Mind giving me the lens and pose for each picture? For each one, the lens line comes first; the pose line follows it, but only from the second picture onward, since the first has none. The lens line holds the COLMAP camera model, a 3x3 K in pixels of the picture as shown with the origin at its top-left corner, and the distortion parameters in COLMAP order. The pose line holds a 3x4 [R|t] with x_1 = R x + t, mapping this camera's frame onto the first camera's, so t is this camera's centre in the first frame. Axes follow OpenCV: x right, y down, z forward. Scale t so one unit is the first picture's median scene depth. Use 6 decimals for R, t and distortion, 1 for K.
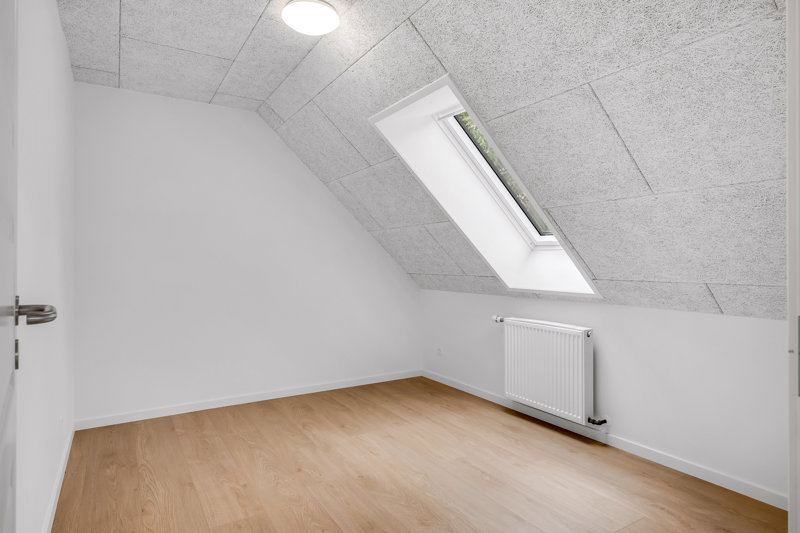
lens RADIAL K [[460.6, 0, 400.0], [0, 460.6, 266.5], [0, 0, 1]] dist [0.001531, 0.000004]
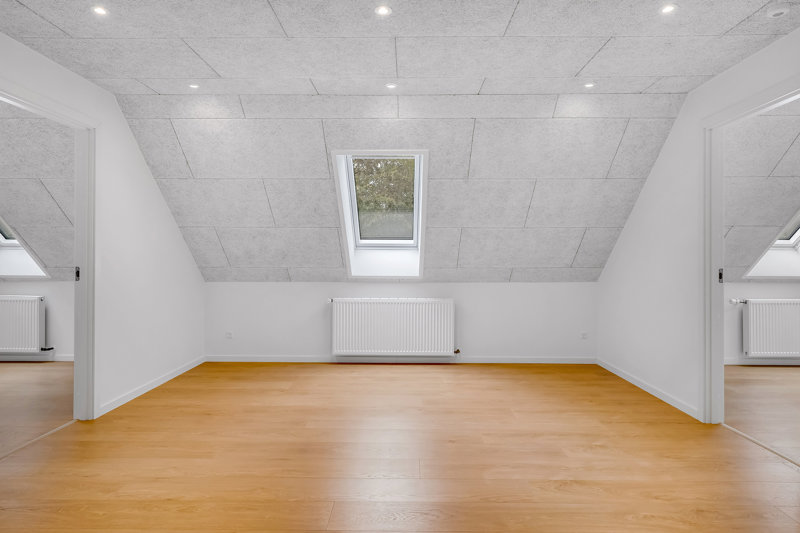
lens RADIAL K [[485.8, 0, 400.4], [0, 485.8, 257.5], [0, 0, 1]] dist [0.000303, -0.001131]
pose [[0.534533, 0.001169, 0.845147, -0.455587], [-0.000991, 0.999999, -0.000756, -0.008953], [-0.845147, -0.000433, 0.534534, -1.230416]]
